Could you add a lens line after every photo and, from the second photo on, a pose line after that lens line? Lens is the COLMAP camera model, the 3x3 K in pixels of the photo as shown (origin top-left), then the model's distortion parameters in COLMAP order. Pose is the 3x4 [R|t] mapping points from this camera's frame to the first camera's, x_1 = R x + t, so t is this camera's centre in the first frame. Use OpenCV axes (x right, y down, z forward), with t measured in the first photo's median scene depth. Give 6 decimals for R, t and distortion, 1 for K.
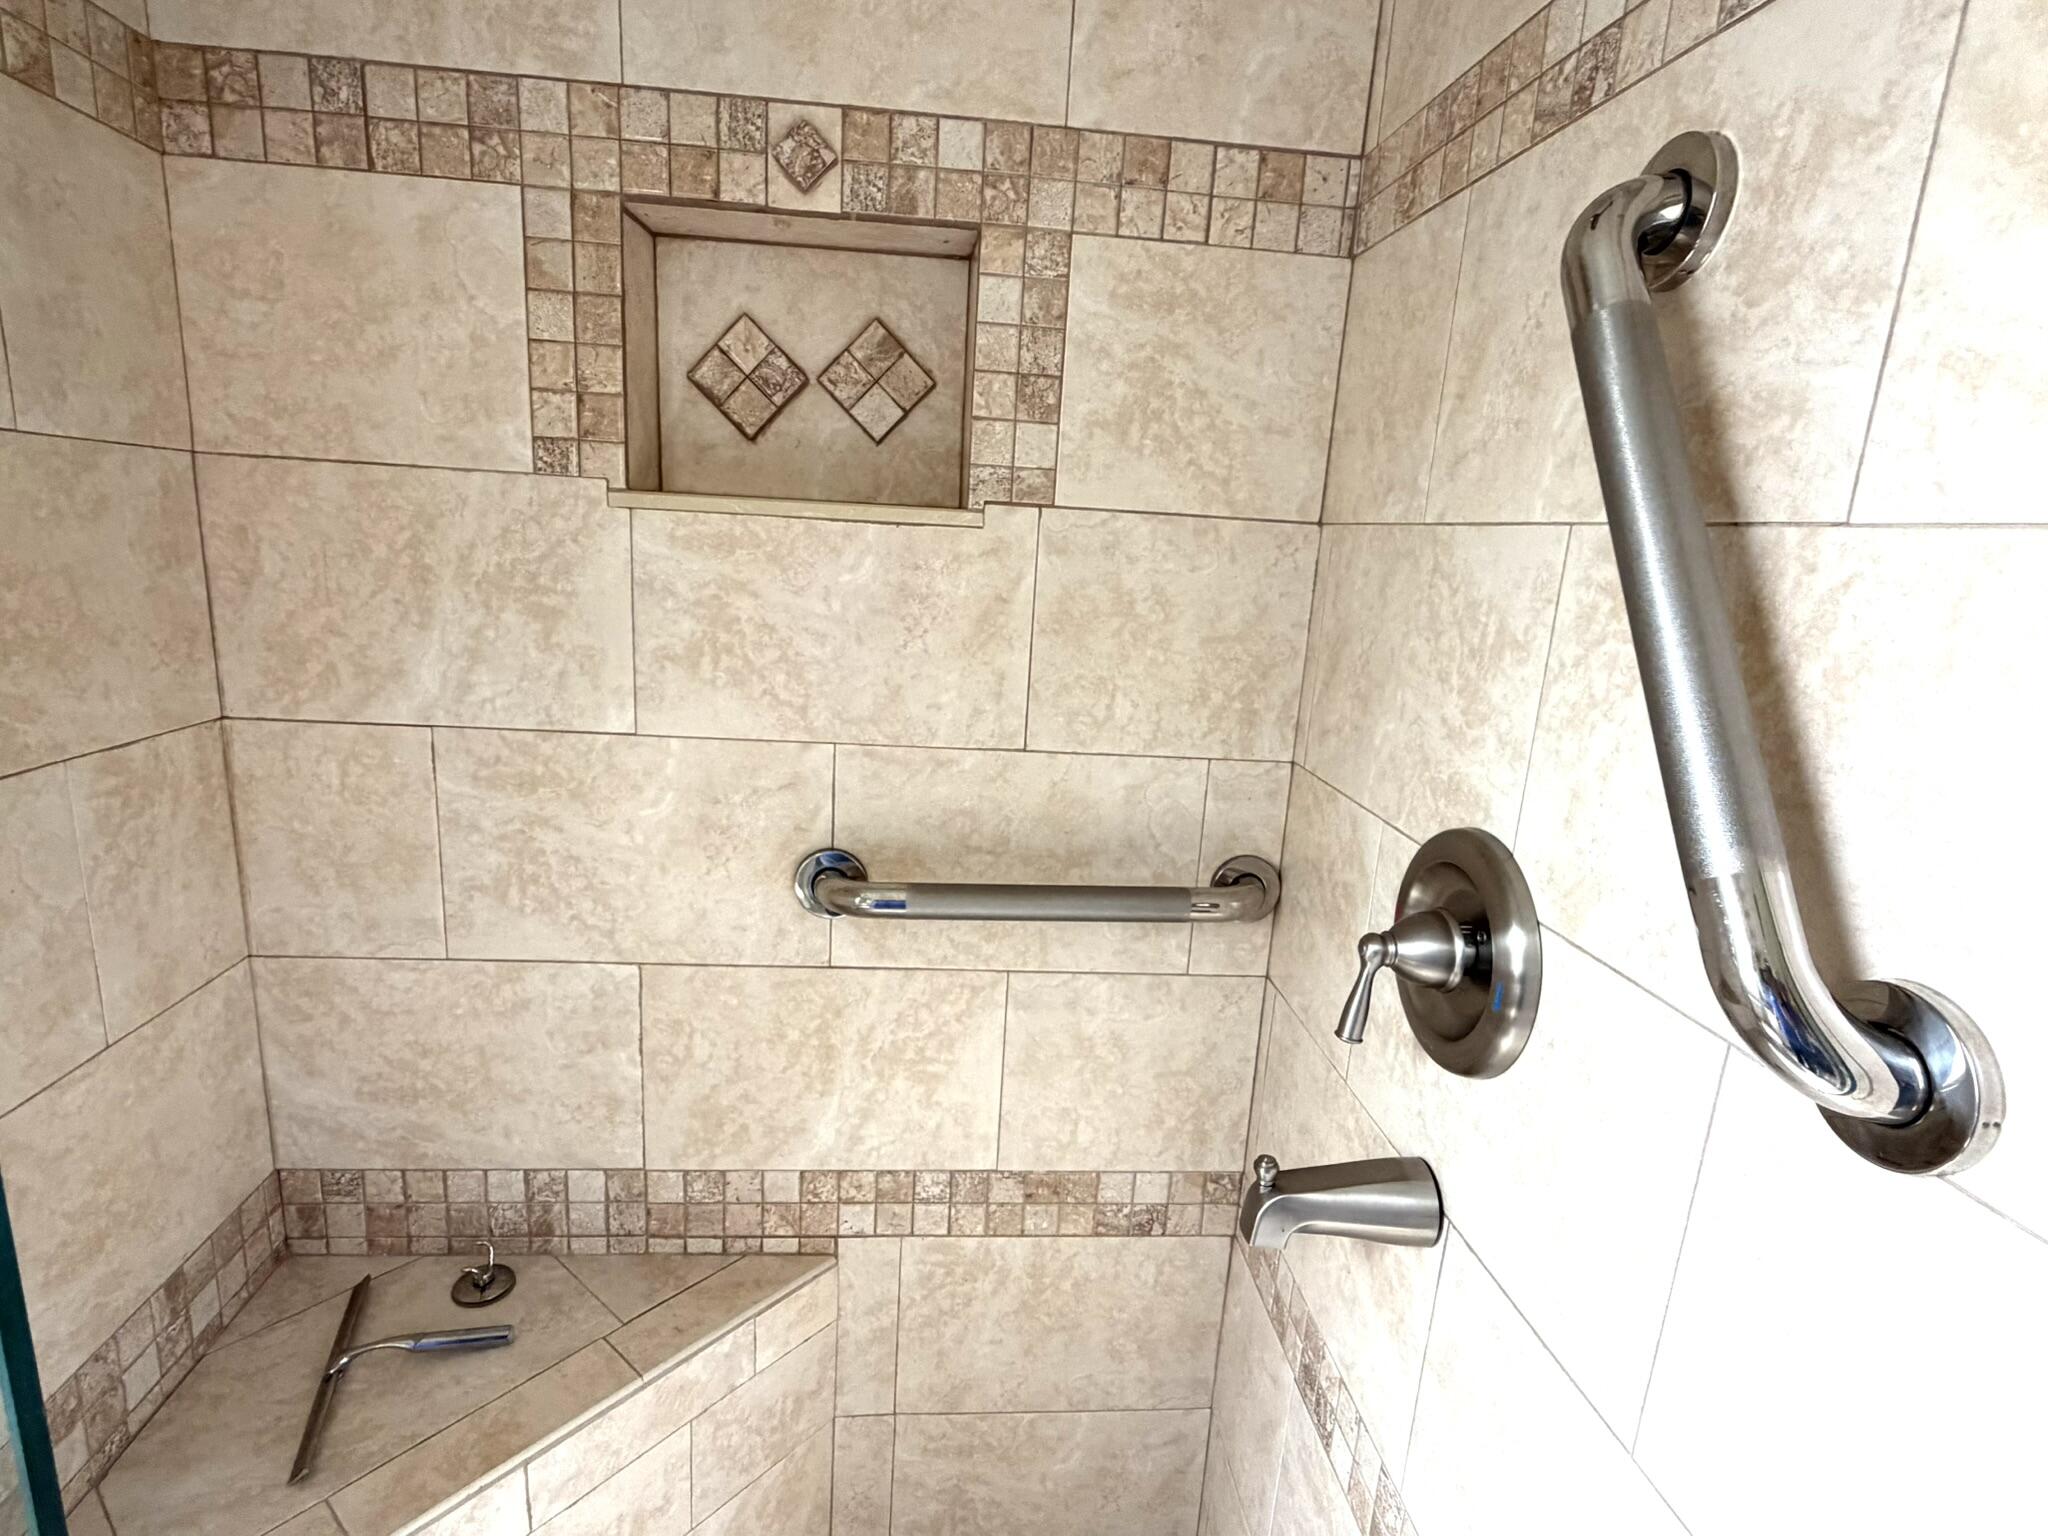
lens RADIAL K [[1045.4, 0, 1013.7], [0, 1045.4, 777.1], [0, 0, 1]] dist [0.003654, -0.002784]
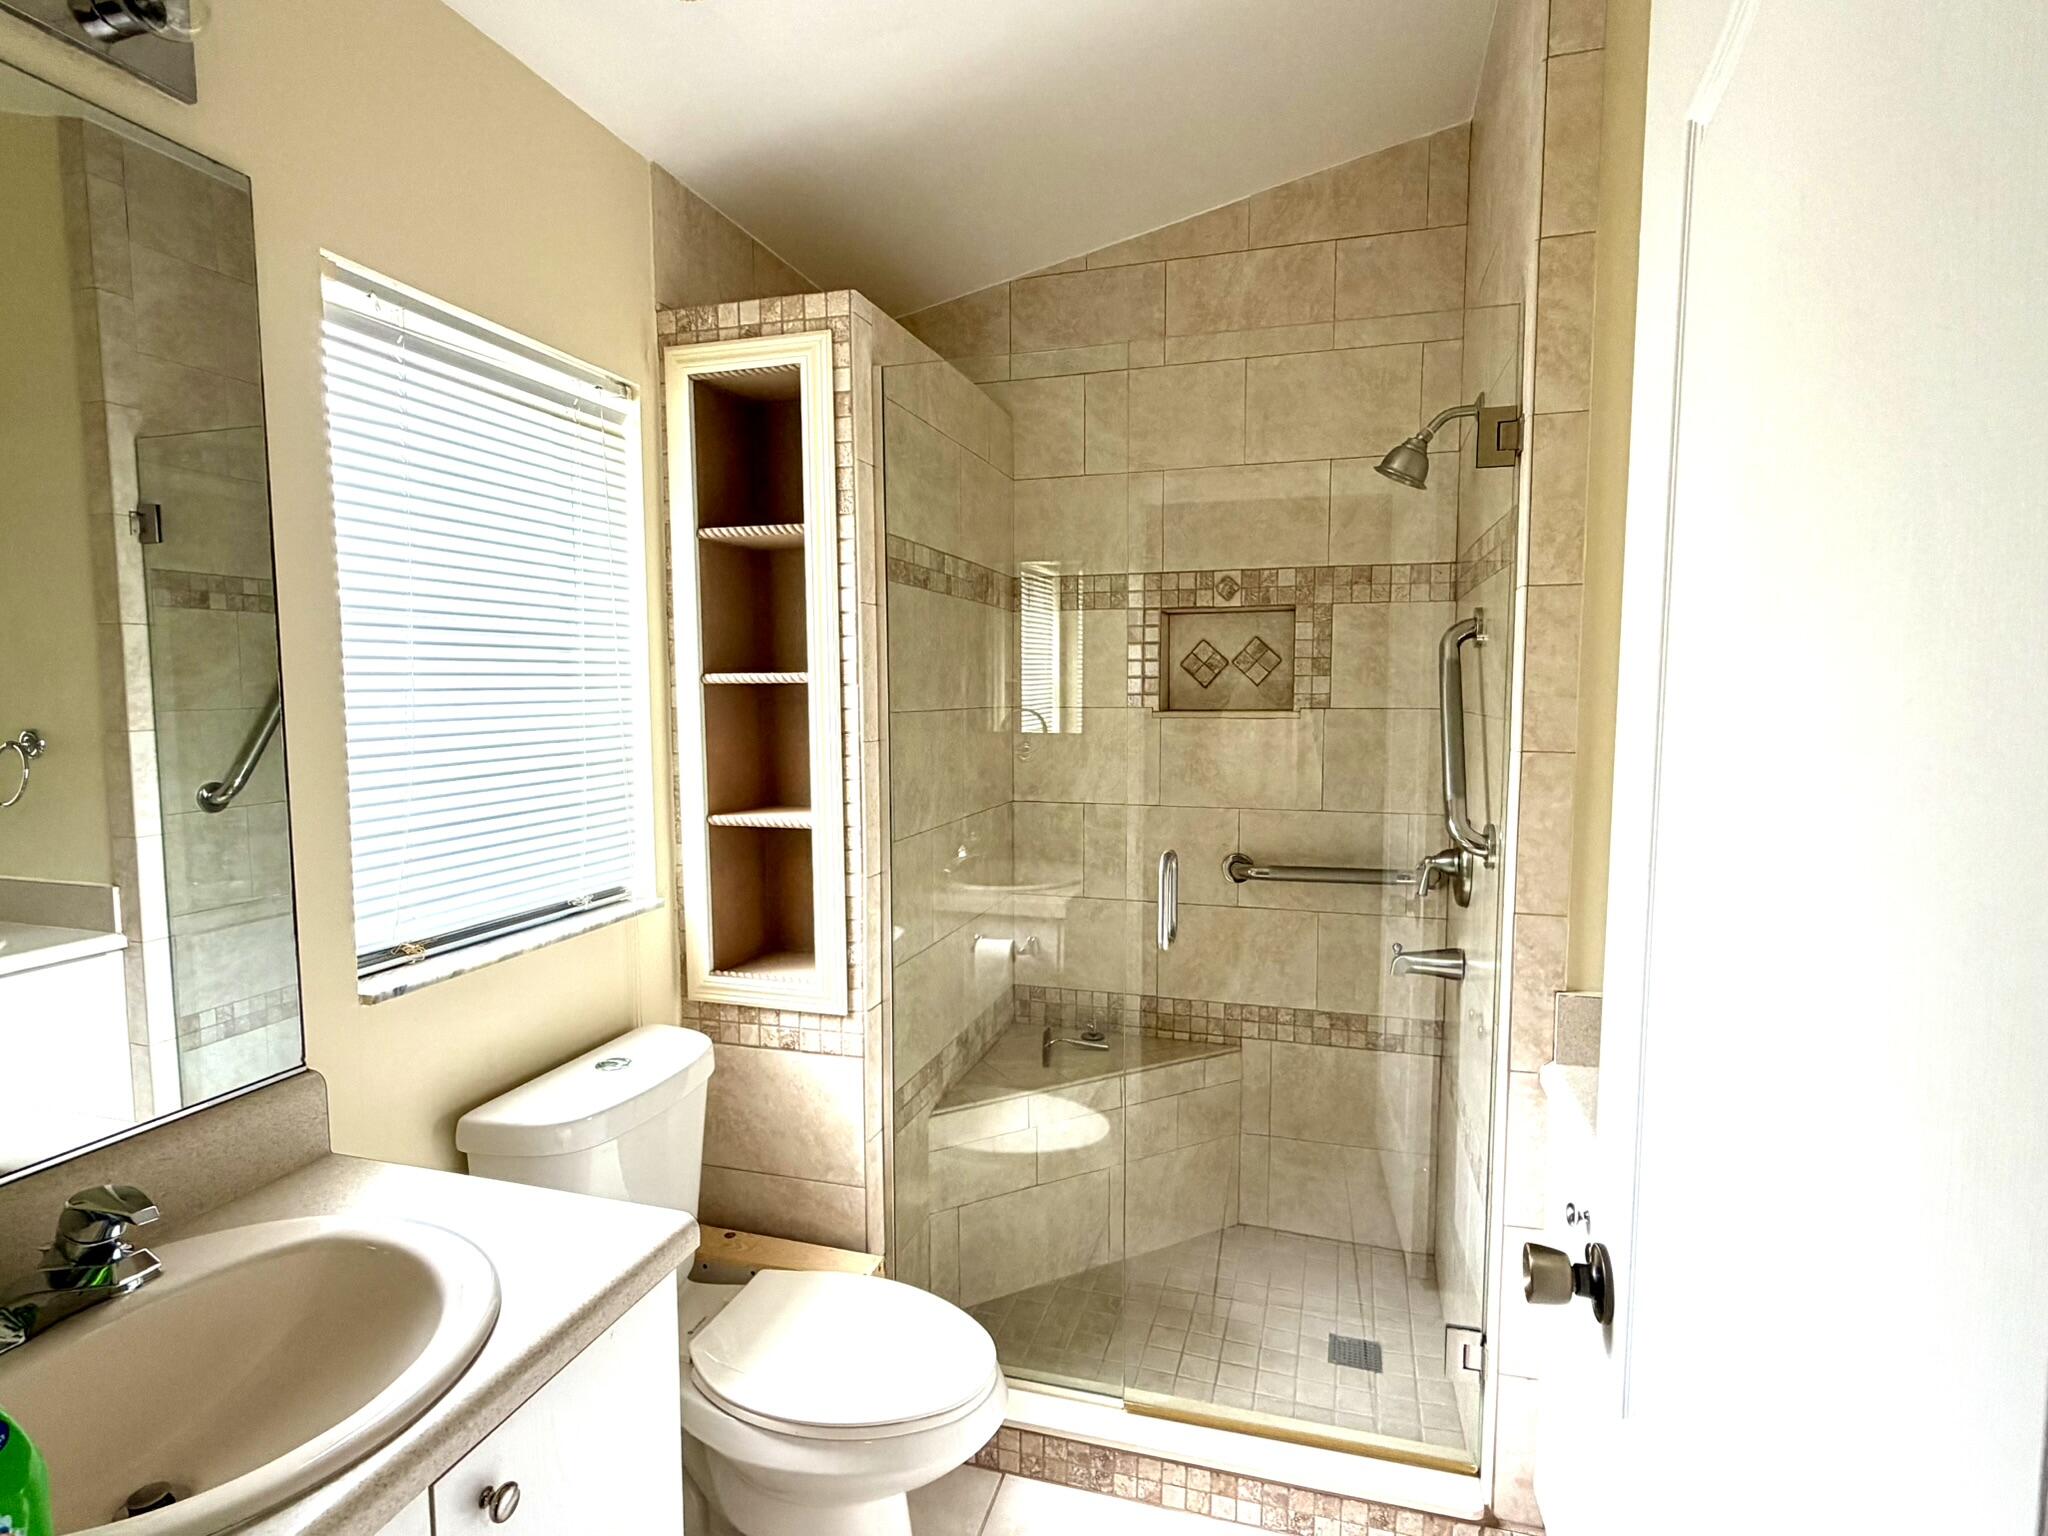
lens RADIAL K [[1045.4, 0, 1016.9], [0, 1045.4, 767.9], [0, 0, 1]] dist [0.003654, -0.002784]
pose [[0.924407, -0.029914, -0.380234, 0.290760], [-0.033540, 0.986682, -0.159166, 0.292924], [0.379931, 0.159887, 0.911092, -1.490514]]
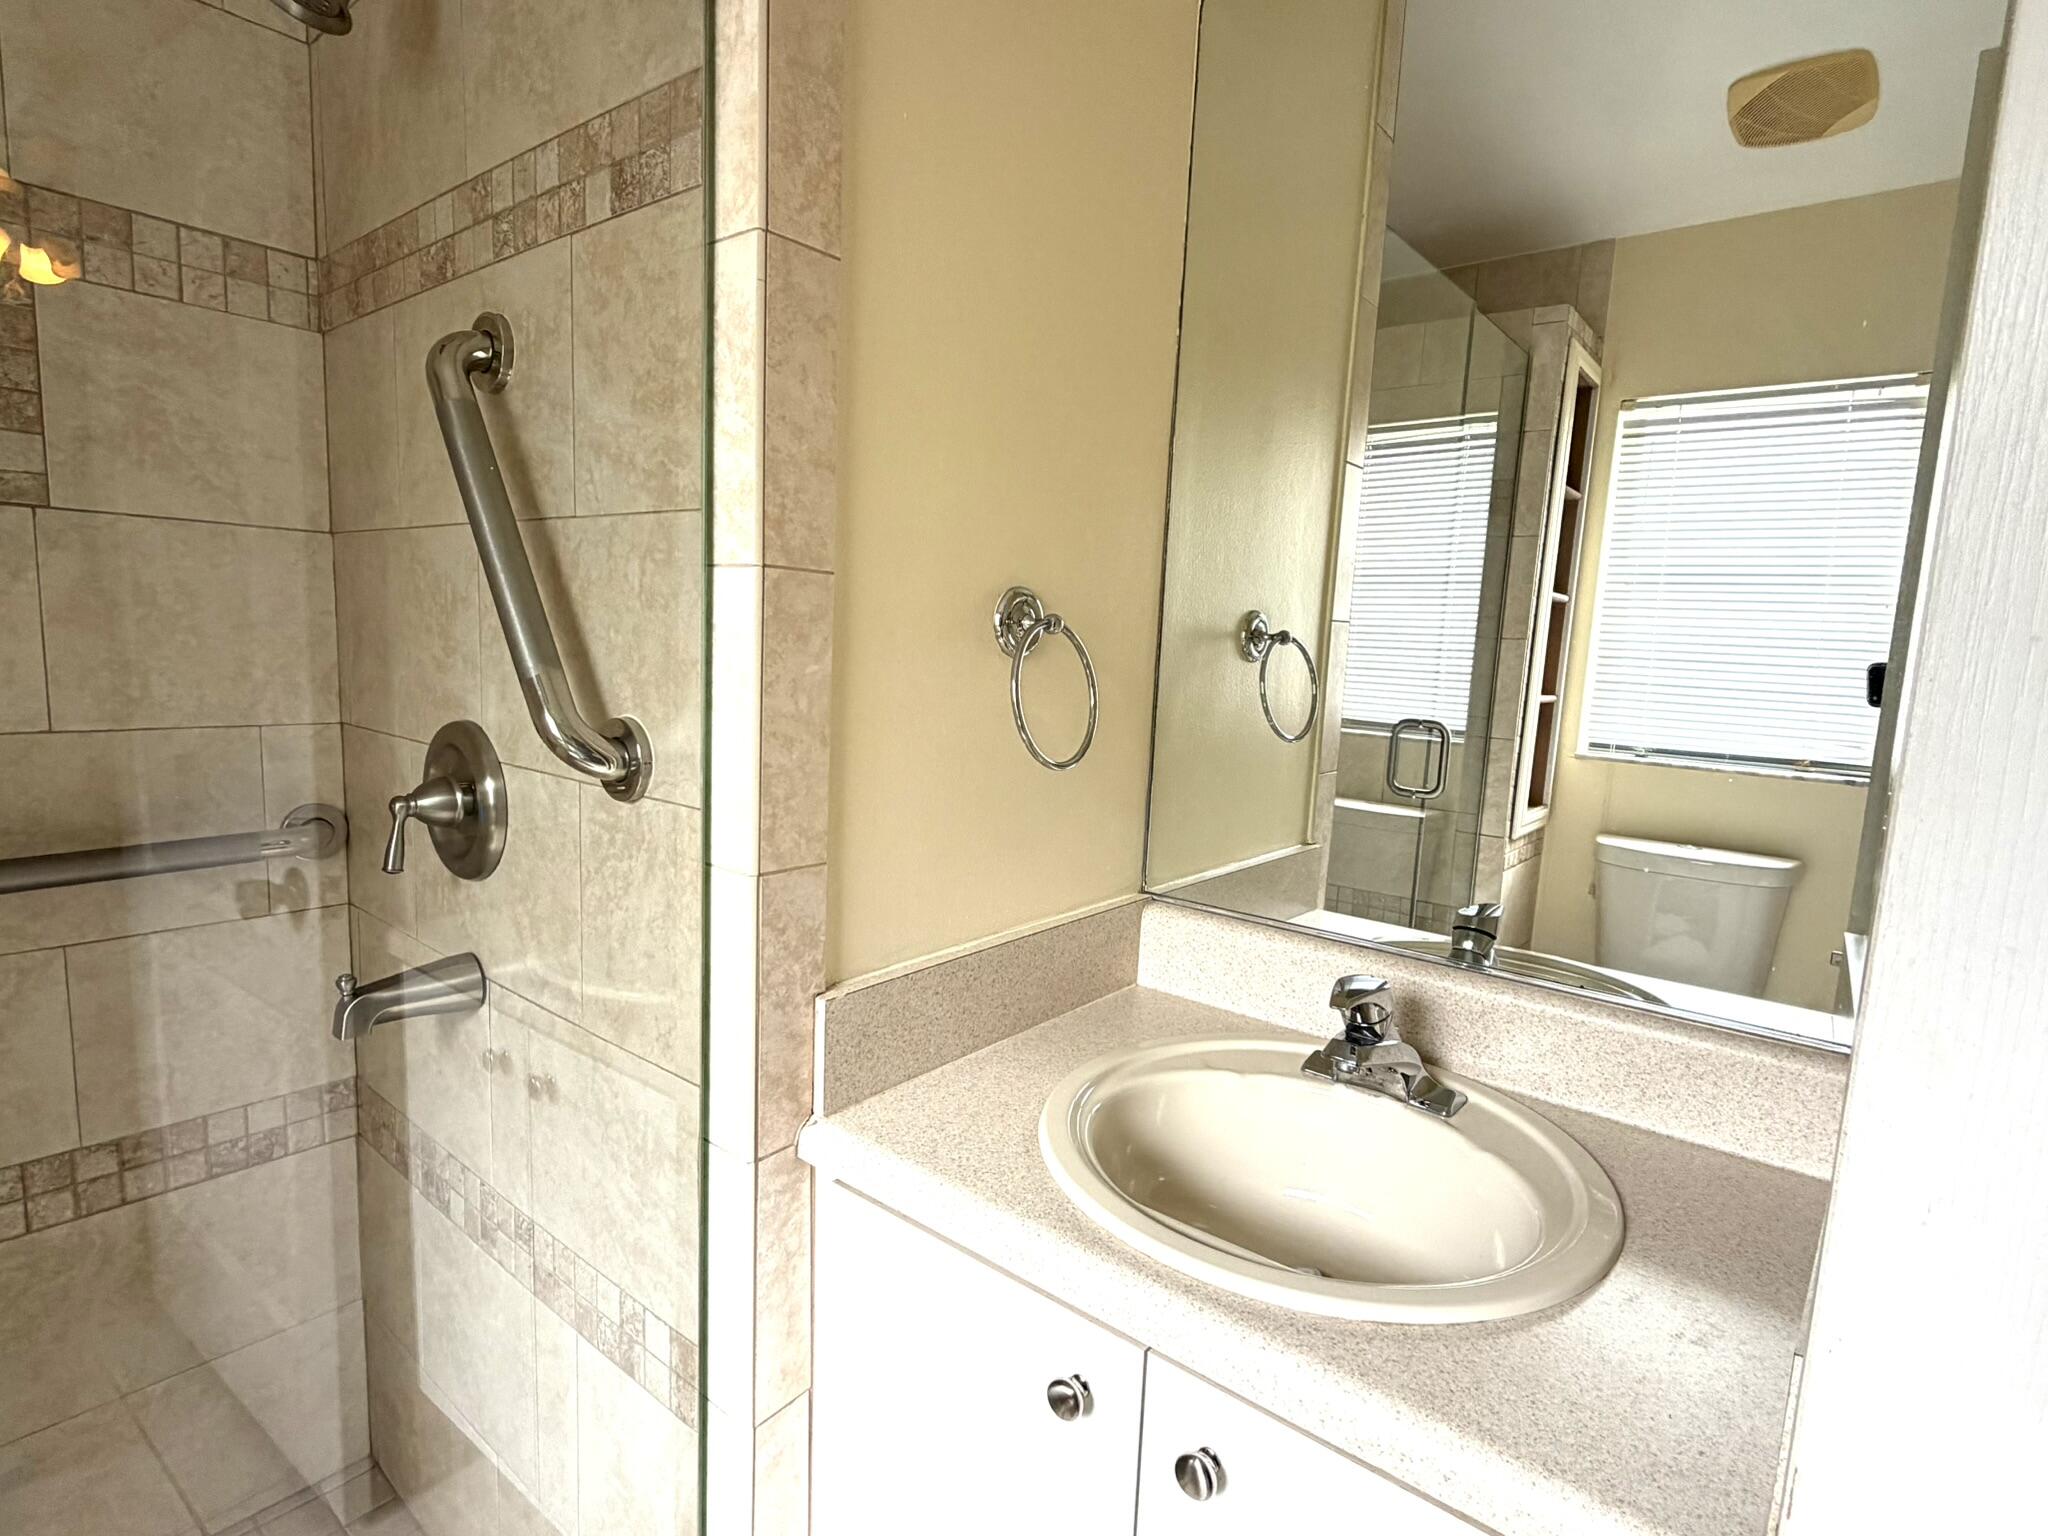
lens RADIAL K [[1045.4, 0, 1013.9], [0, 1045.4, 771.9], [0, 0, 1]] dist [0.003654, -0.002784]
pose [[0.703139, -0.122475, 0.700425, -0.055295], [0.161328, 0.986844, 0.010604, 0.175101], [-0.692509, 0.105542, 0.713647, -0.482806]]
